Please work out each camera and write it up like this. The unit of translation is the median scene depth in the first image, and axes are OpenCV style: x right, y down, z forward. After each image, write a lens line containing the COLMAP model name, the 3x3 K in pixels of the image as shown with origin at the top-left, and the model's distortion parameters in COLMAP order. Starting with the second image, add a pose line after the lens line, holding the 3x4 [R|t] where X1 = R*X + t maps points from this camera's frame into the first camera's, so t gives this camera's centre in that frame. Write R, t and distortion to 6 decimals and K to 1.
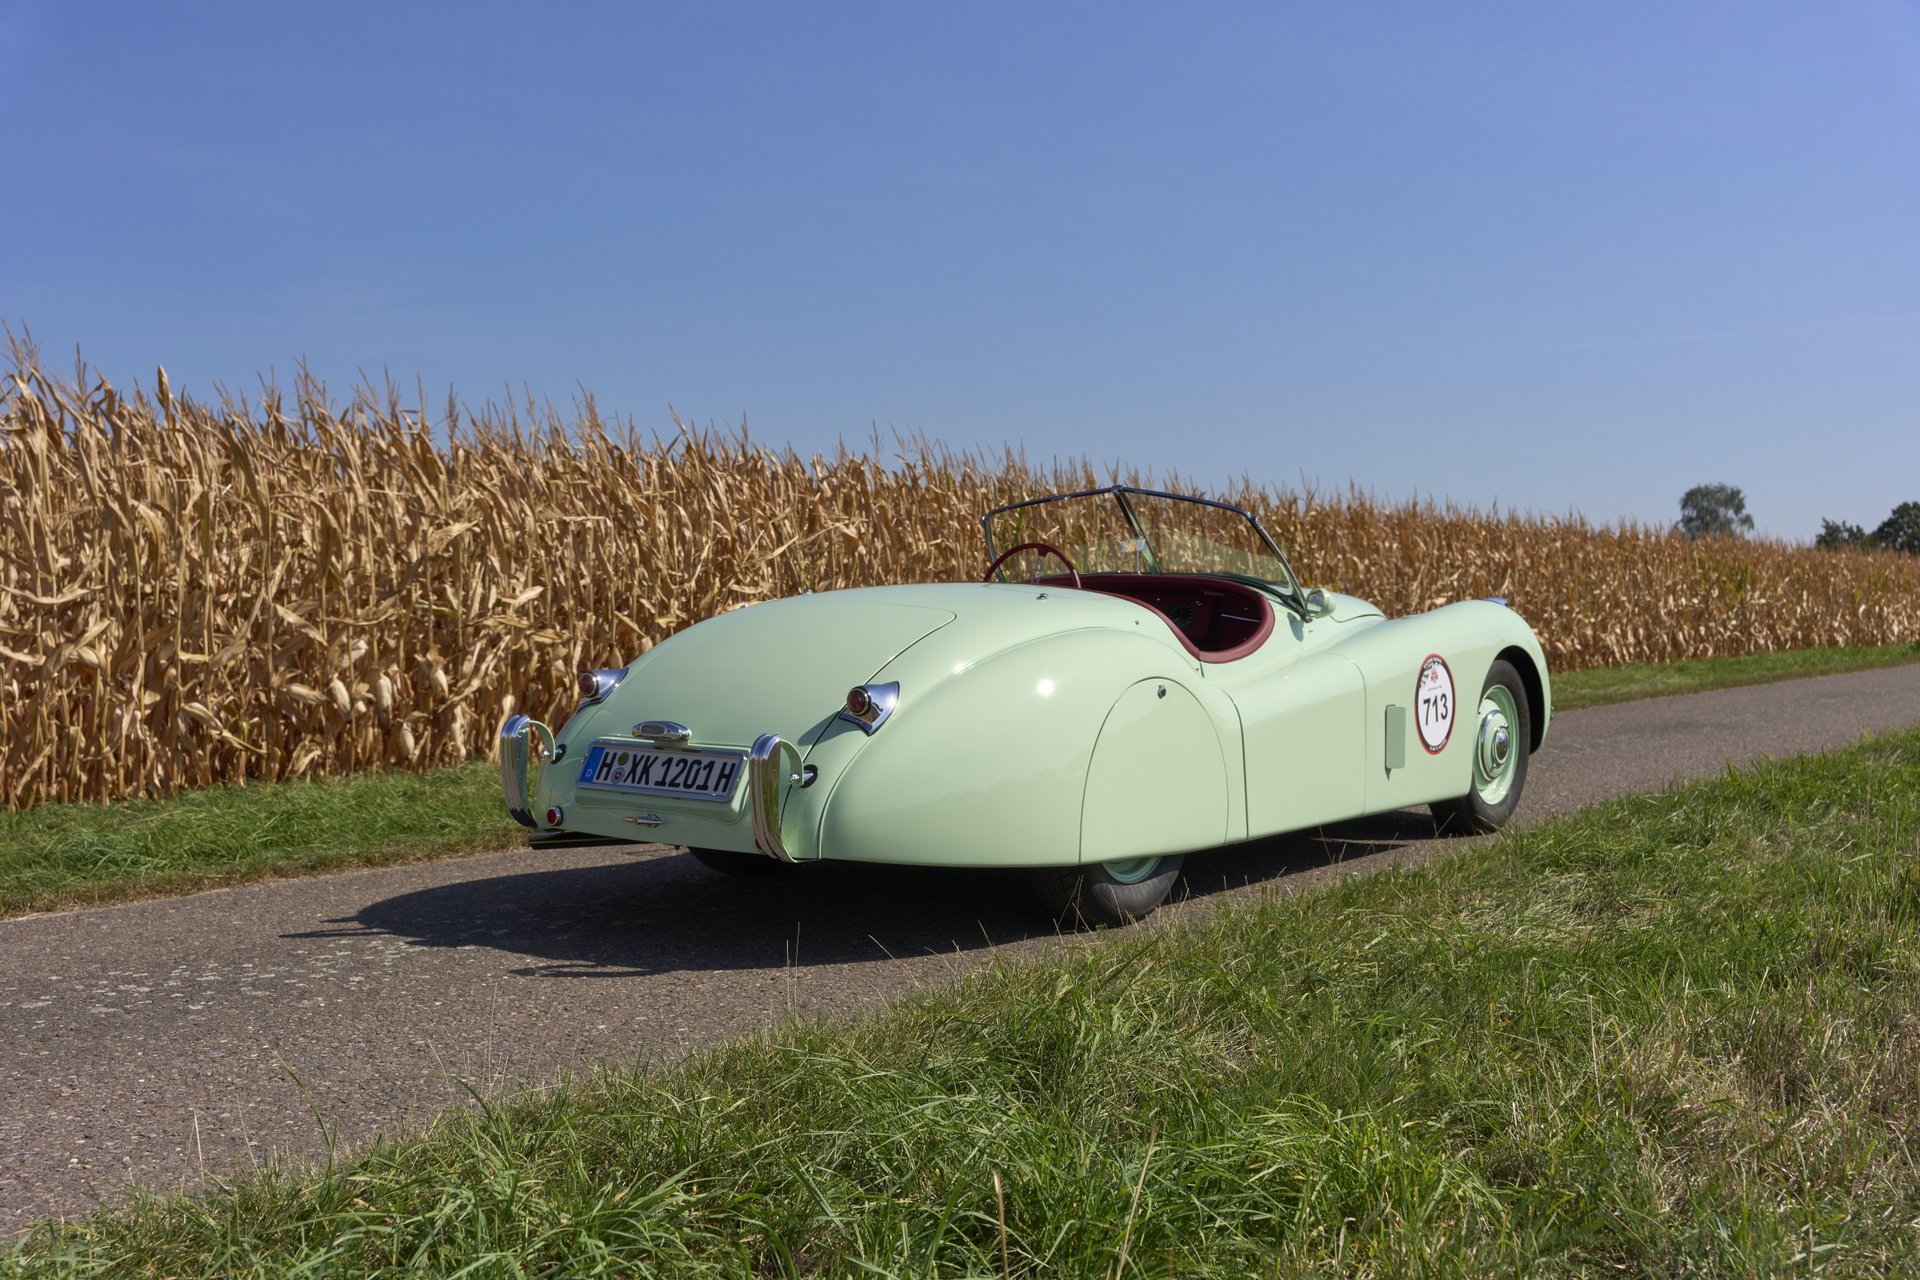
lens RADIAL K [[1874.4, 0, 960.0], [0, 1874.4, 640.0], [0, 0, 1]] dist [0.016963, 0.002597]
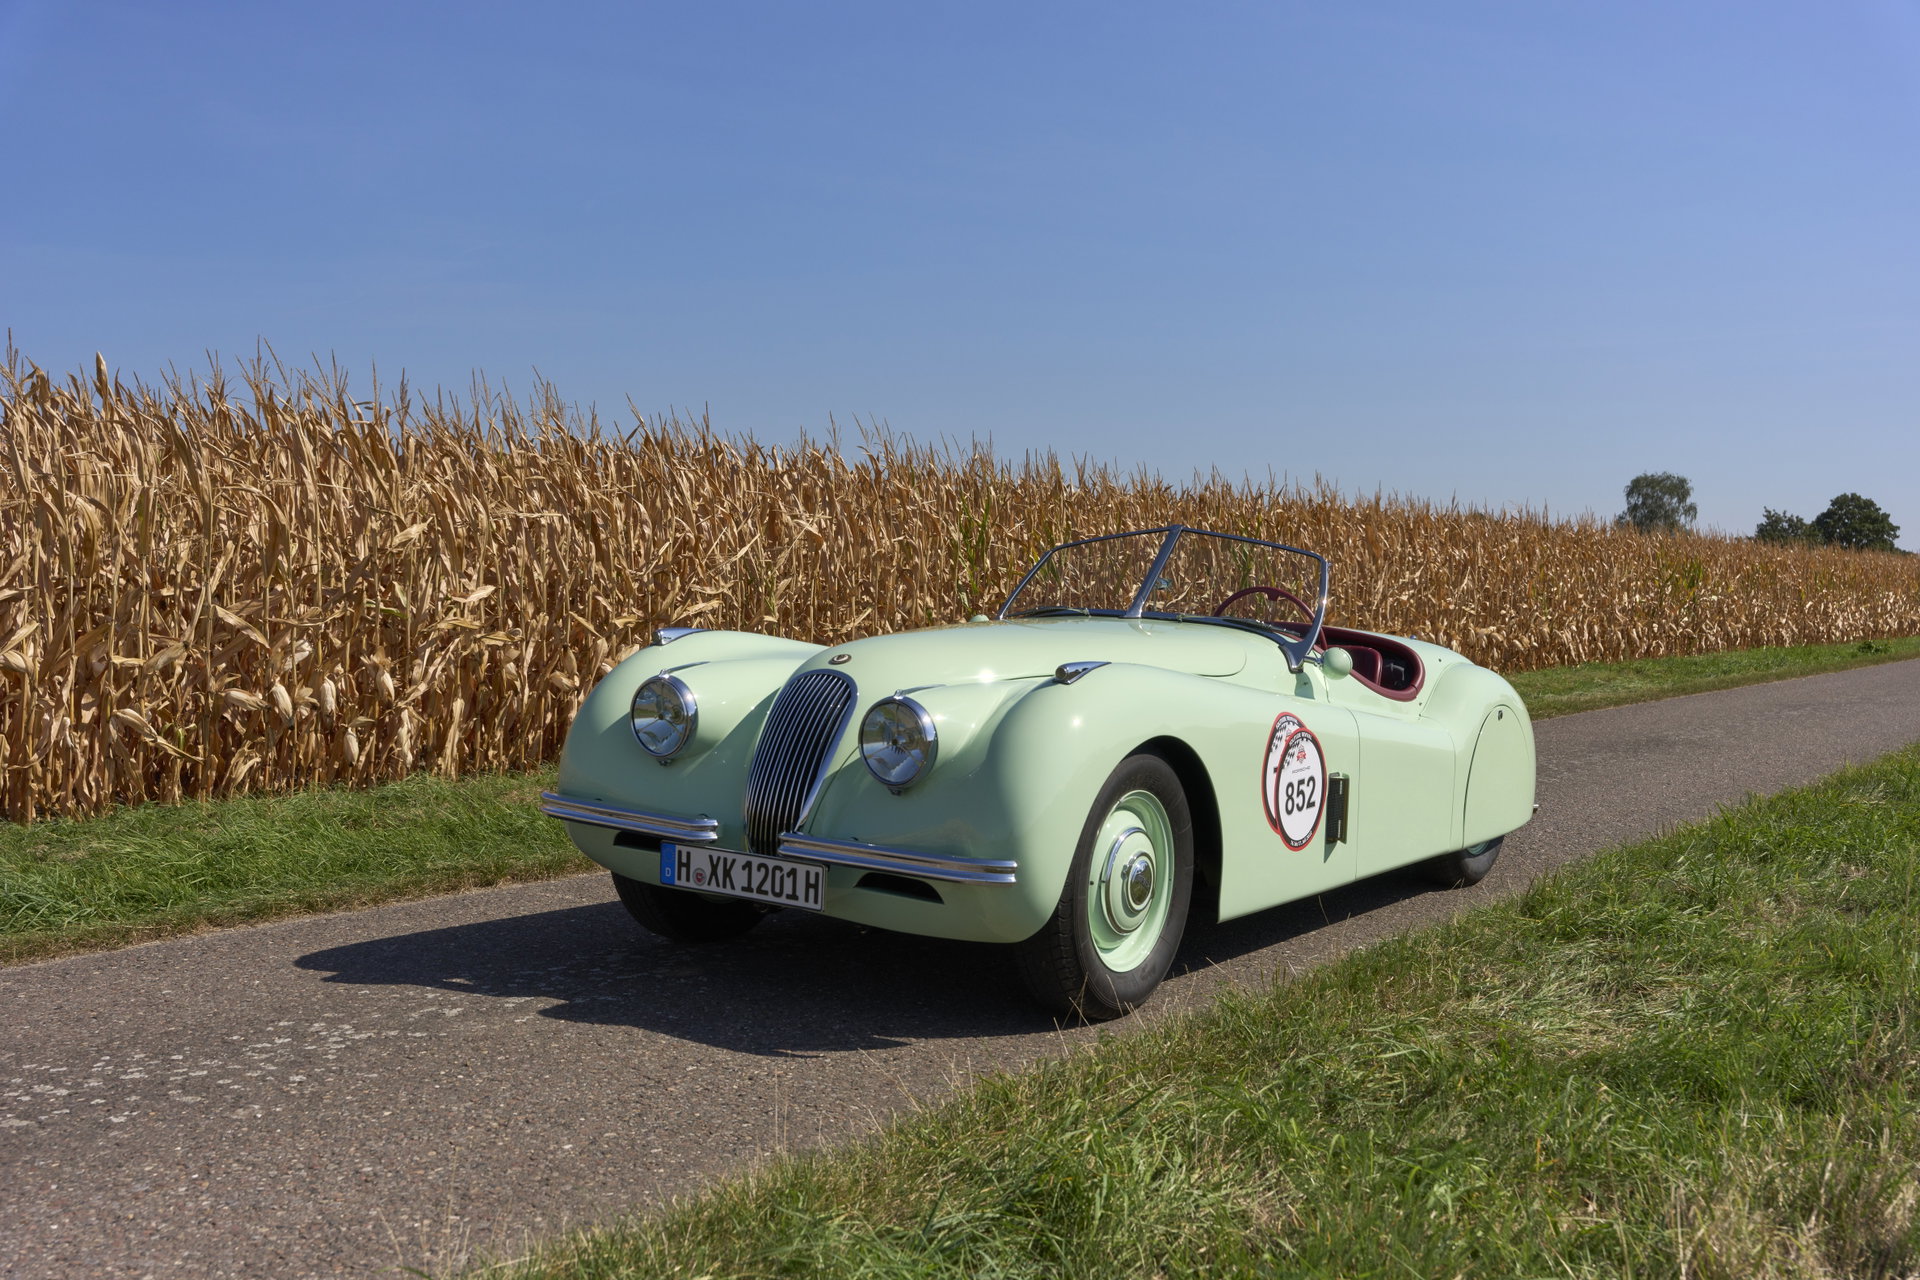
lens RADIAL K [[1876.6, 0, 971.2], [0, 1876.6, 628.7], [0, 0, 1]] dist [0.009603, 0.010309]
pose [[0.999333, 0.015537, 0.033055, -0.009436], [-0.015810, 0.999843, 0.007991, -0.018973], [-0.032926, -0.008508, 0.999422, 0.026514]]
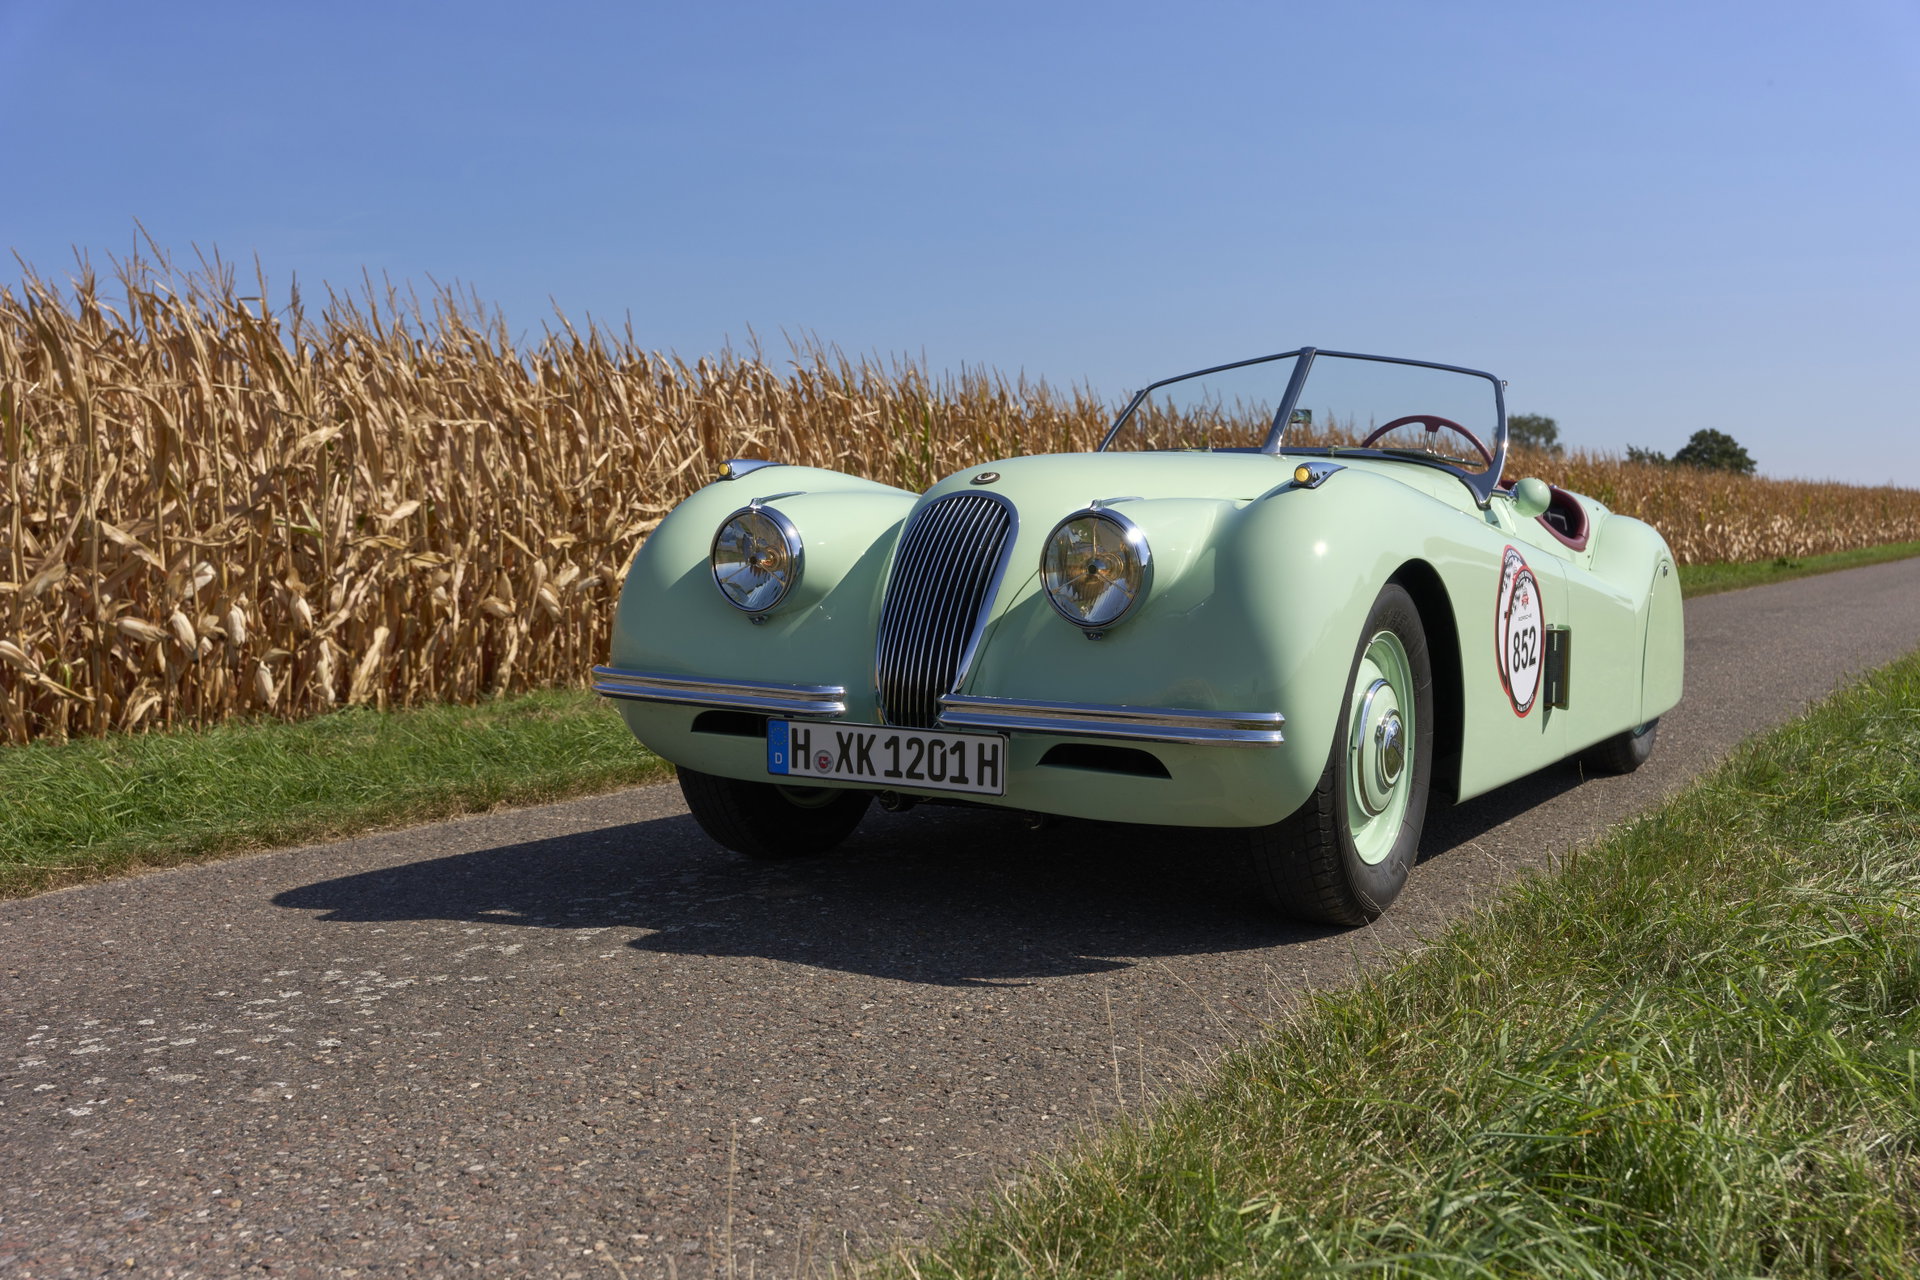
lens RADIAL K [[1876.6, 0, 971.2], [0, 1876.6, 628.7], [0, 0, 1]] dist [0.009603, 0.010309]
pose [[0.994999, -0.015841, 0.098621, -0.059454], [0.012933, 0.999465, 0.030055, 0.007788], [-0.099044, -0.028630, 0.994671, 0.123679]]
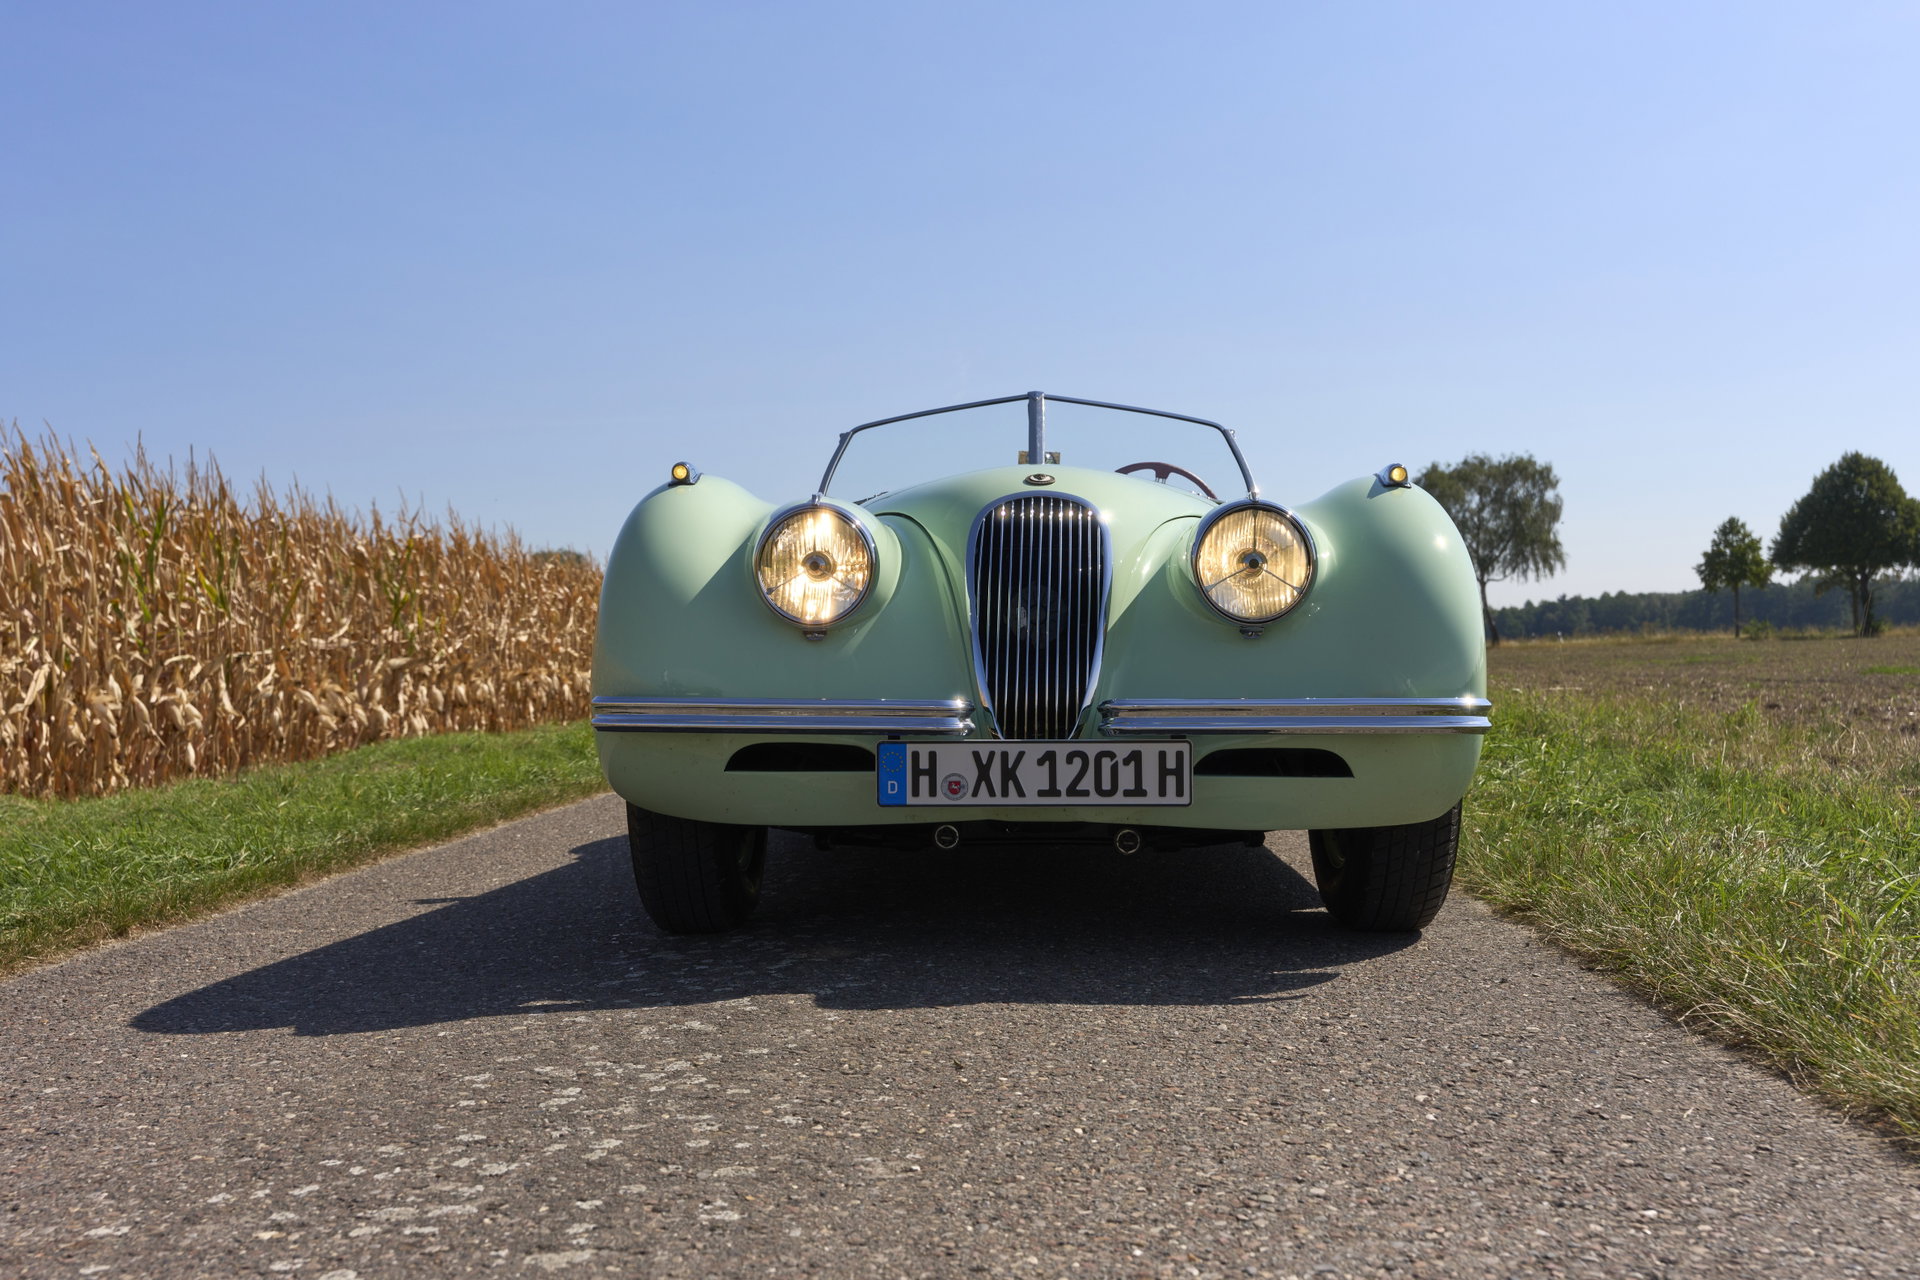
lens RADIAL K [[1963.6, 0, 960.0], [0, 1963.6, 640.0], [0, 0, 1]] dist [0.005882, 0.004655]
pose [[0.832218, -0.018169, 0.554150, -0.208965], [0.037705, 0.999004, -0.023871, 0.024123], [-0.553165, 0.040760, 0.832074, 0.194399]]
